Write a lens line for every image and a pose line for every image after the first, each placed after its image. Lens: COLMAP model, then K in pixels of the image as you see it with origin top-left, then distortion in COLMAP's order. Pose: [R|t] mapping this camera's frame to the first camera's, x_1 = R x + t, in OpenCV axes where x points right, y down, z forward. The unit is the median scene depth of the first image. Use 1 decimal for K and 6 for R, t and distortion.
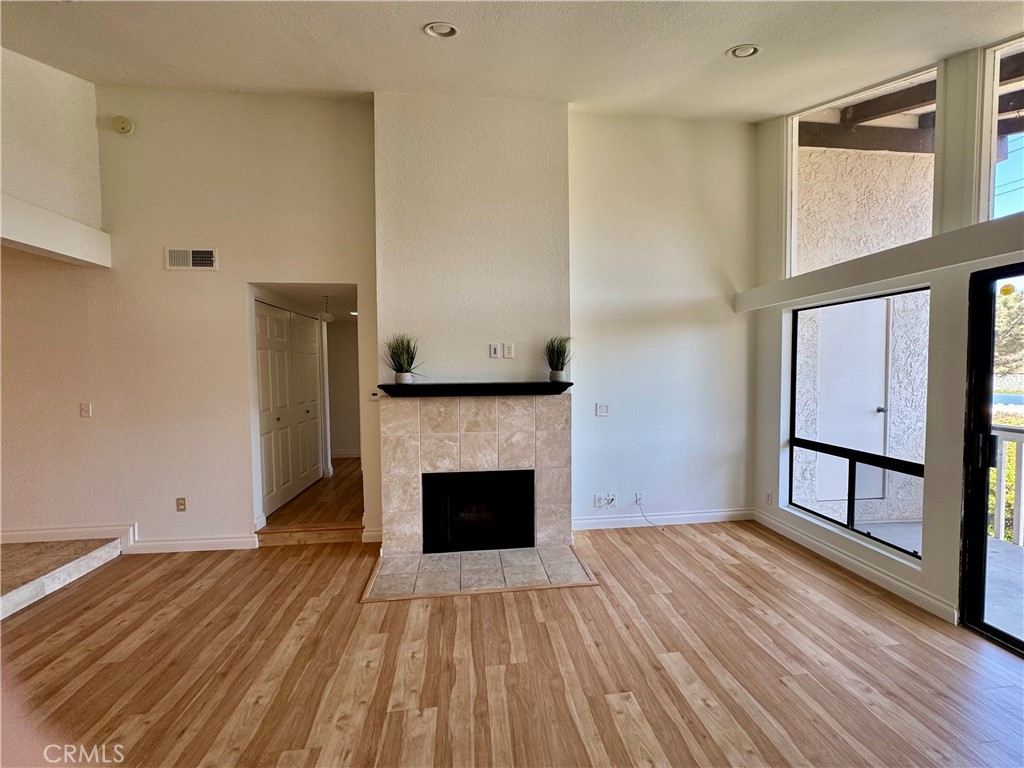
lens RADIAL K [[406.3, 0, 512.1], [0, 406.3, 382.0], [0, 0, 1]] dist [-0.001158, -0.000257]
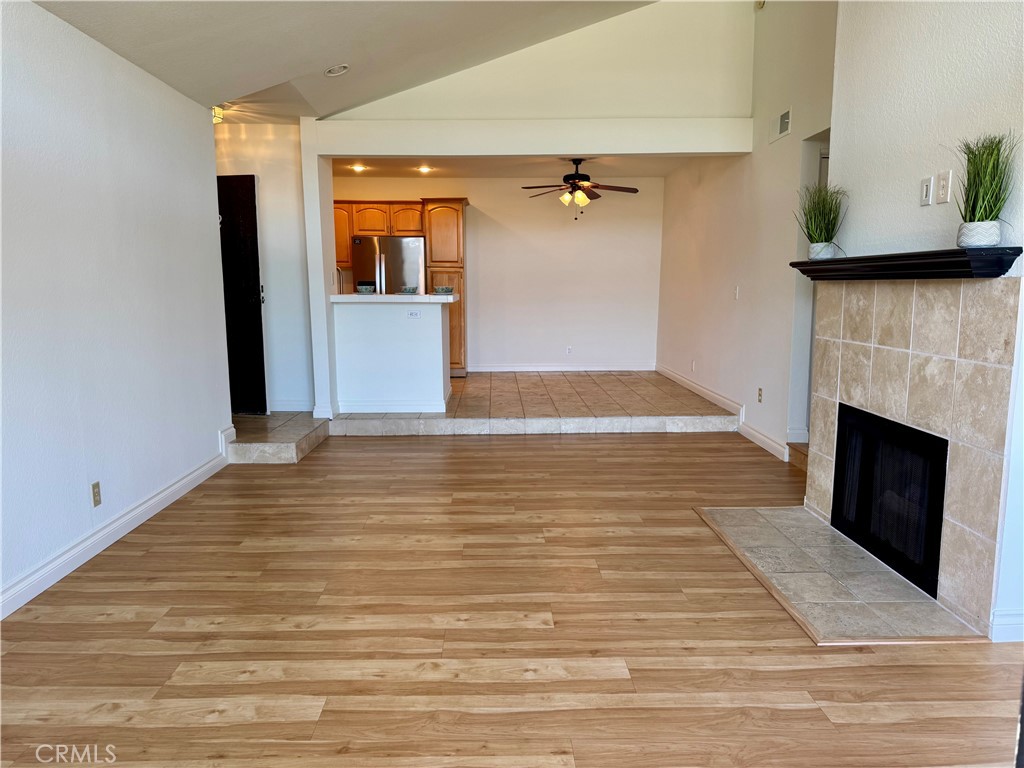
lens RADIAL K [[717.6, 0, 512.8], [0, 717.6, 390.4], [0, 0, 1]] dist [0.026663, -0.015753]
pose [[-0.092008, 0.152852, -0.983957, 1.213770], [-0.028060, 0.987358, 0.156004, 0.055991], [0.995363, 0.041963, -0.086555, 0.756025]]
